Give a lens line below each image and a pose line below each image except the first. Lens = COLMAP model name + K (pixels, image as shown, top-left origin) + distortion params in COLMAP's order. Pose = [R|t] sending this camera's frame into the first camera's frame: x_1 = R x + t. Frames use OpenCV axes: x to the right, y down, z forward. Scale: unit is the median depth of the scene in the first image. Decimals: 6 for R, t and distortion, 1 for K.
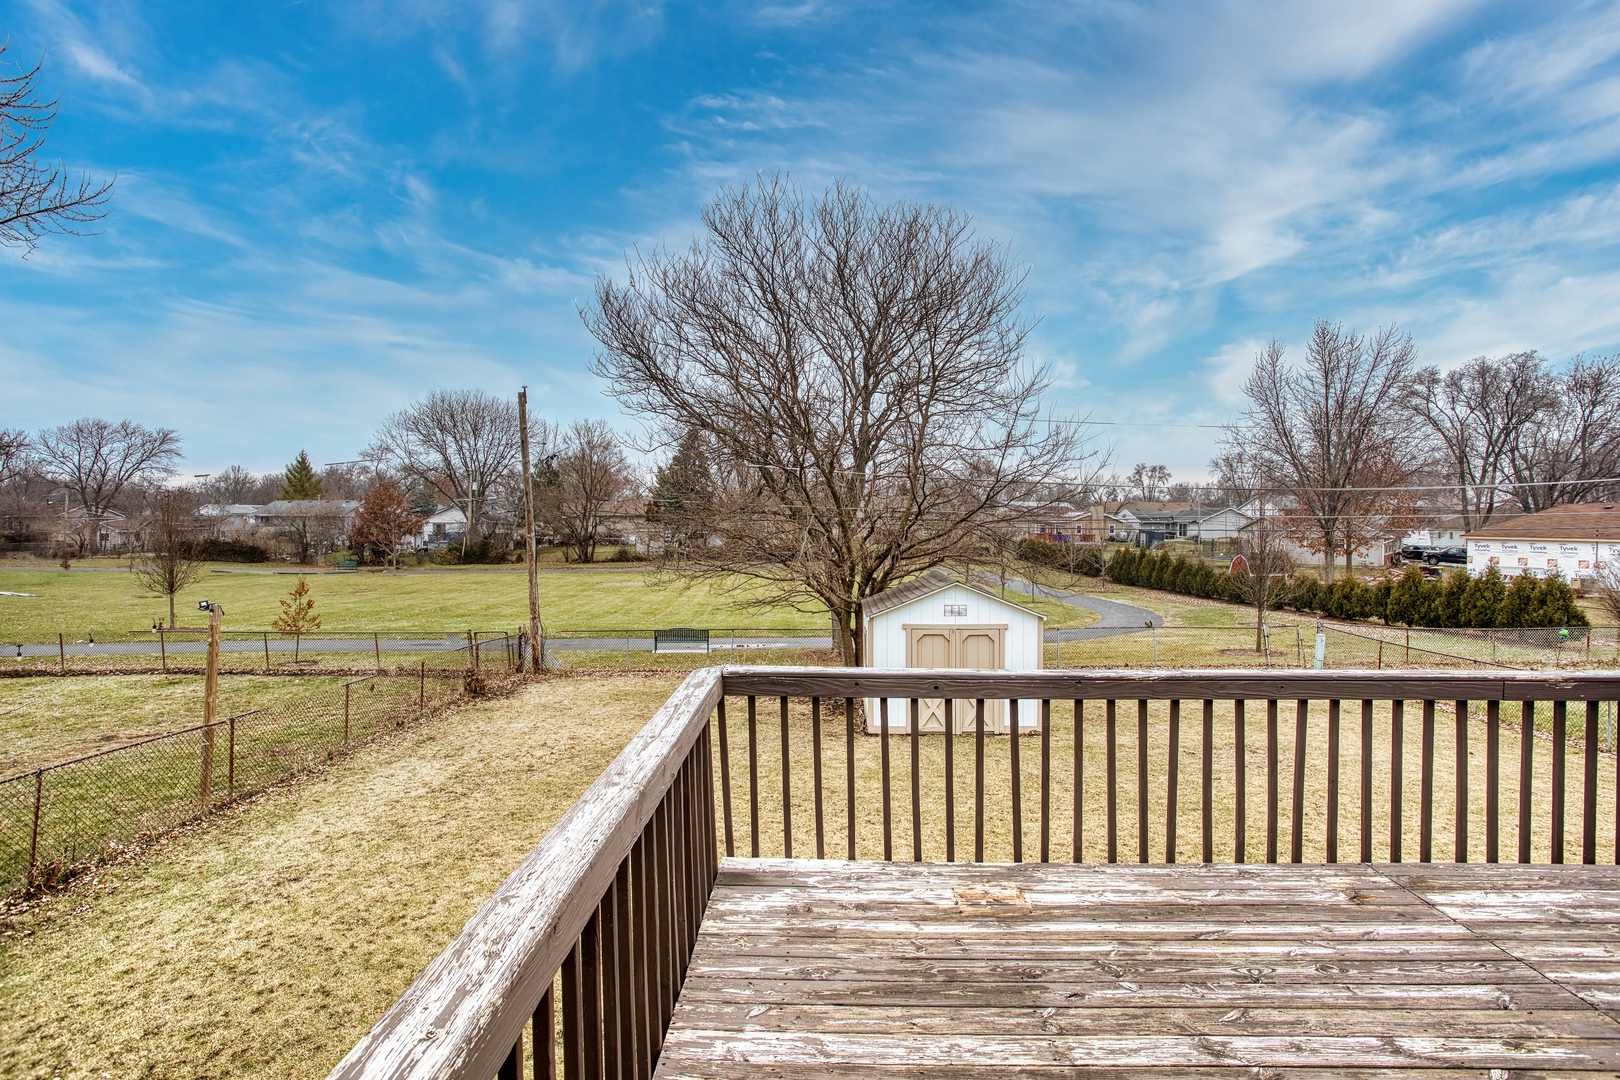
lens RADIAL K [[791.0, 0, 816.7], [0, 791.0, 533.8], [0, 0, 1]] dist [-0.073895, 0.032853]
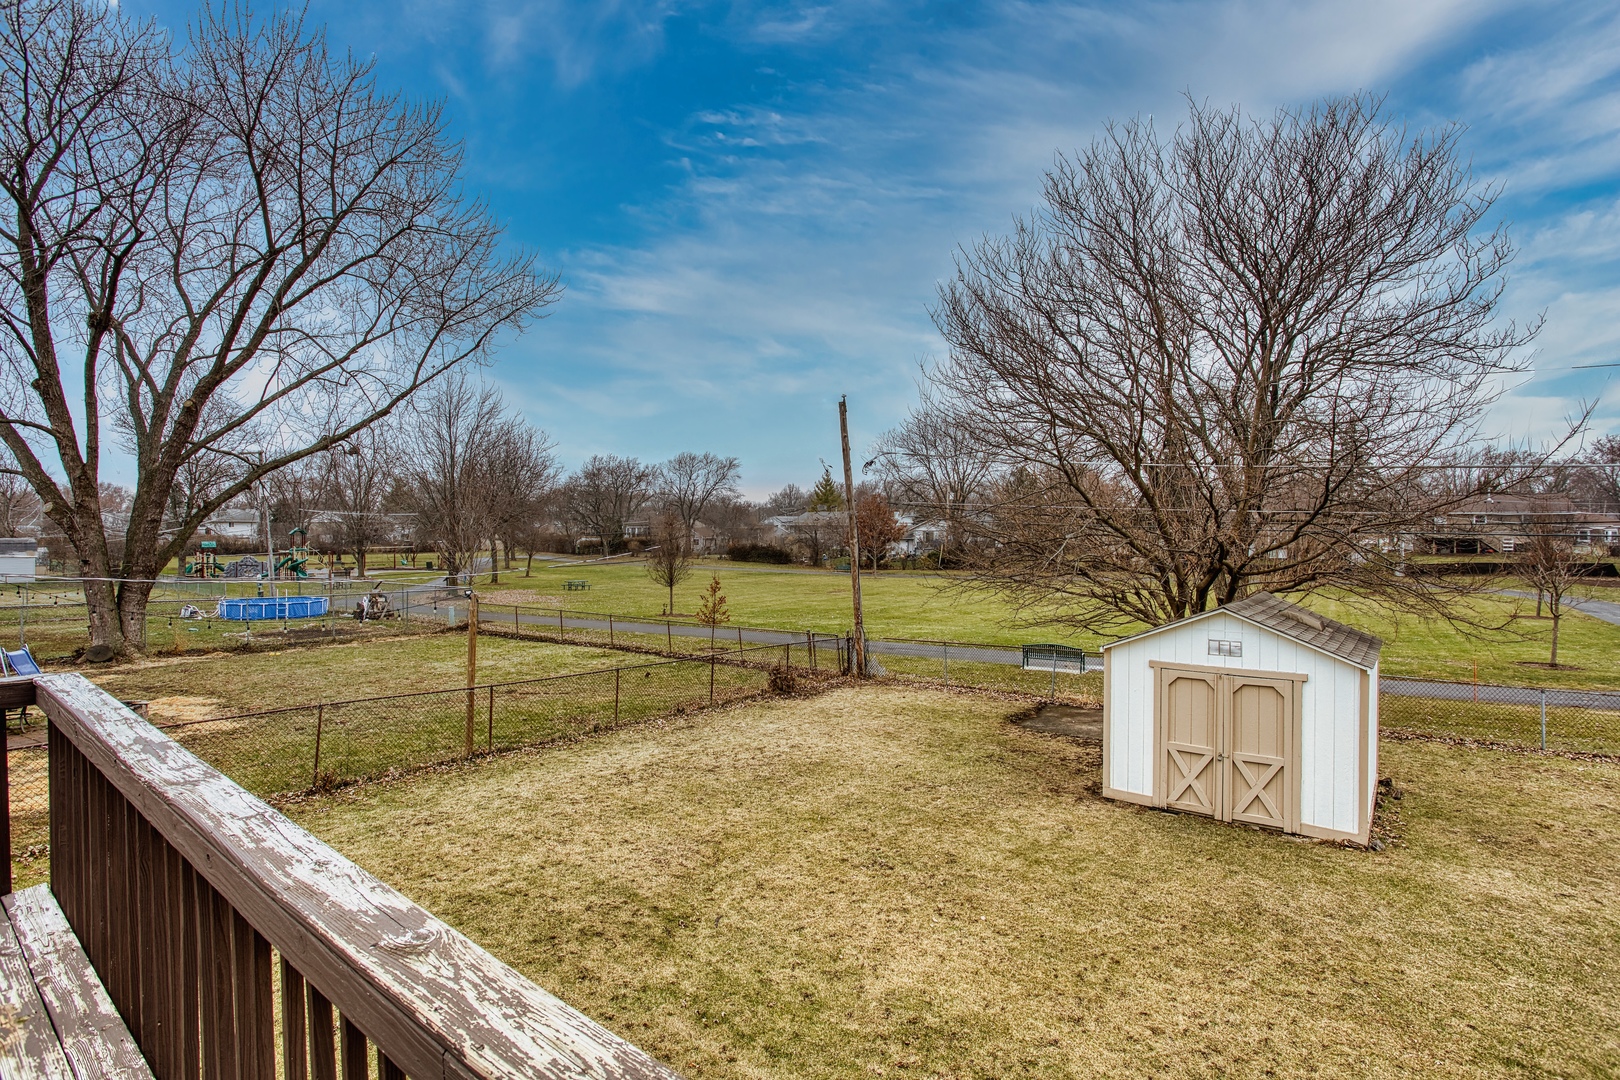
lens RADIAL K [[791.0, 0, 816.7], [0, 791.0, 533.8], [0, 0, 1]] dist [-0.073895, 0.032853]
pose [[0.802183, -0.000776, -0.597078, 0.244165], [-0.005310, 0.999950, -0.008434, 0.001293], [0.597055, 0.009936, 0.802139, 0.175335]]
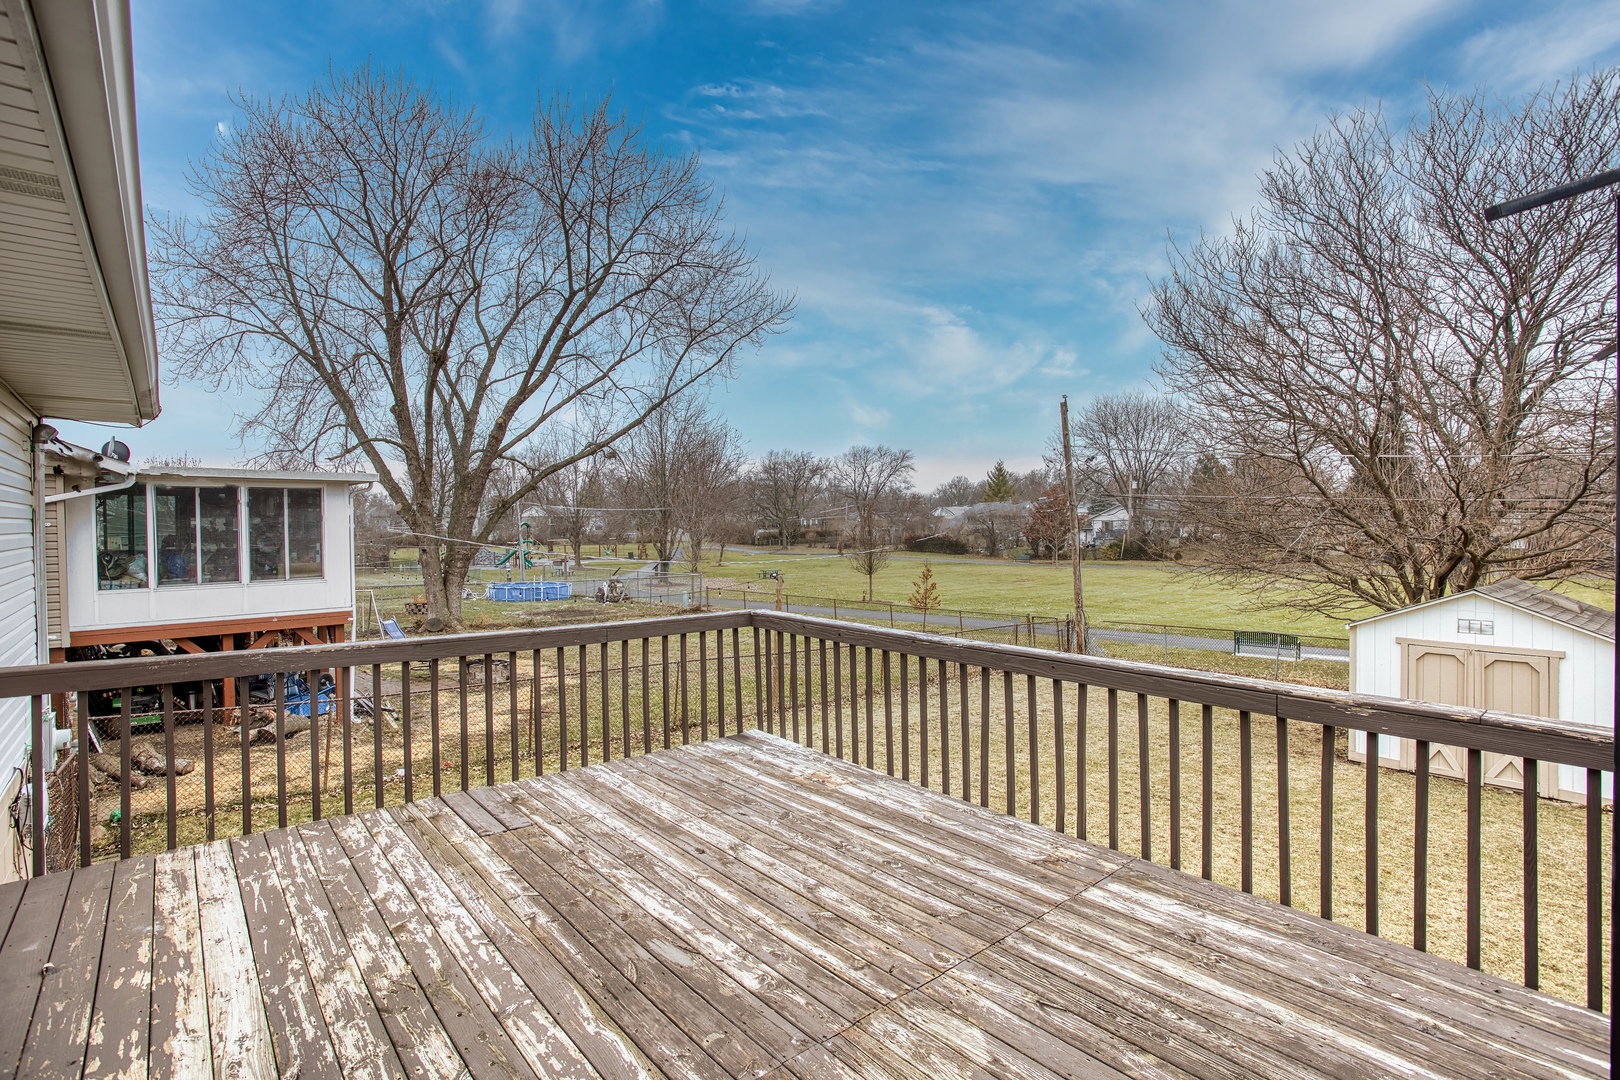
lens RADIAL K [[791.0, 0, 816.7], [0, 791.0, 533.8], [0, 0, 1]] dist [-0.073895, 0.032853]
pose [[0.664617, 0.003386, -0.747177, 0.250193], [-0.000789, 0.999992, 0.003830, 0.001879], [0.747184, -0.001956, 0.664614, 0.005270]]
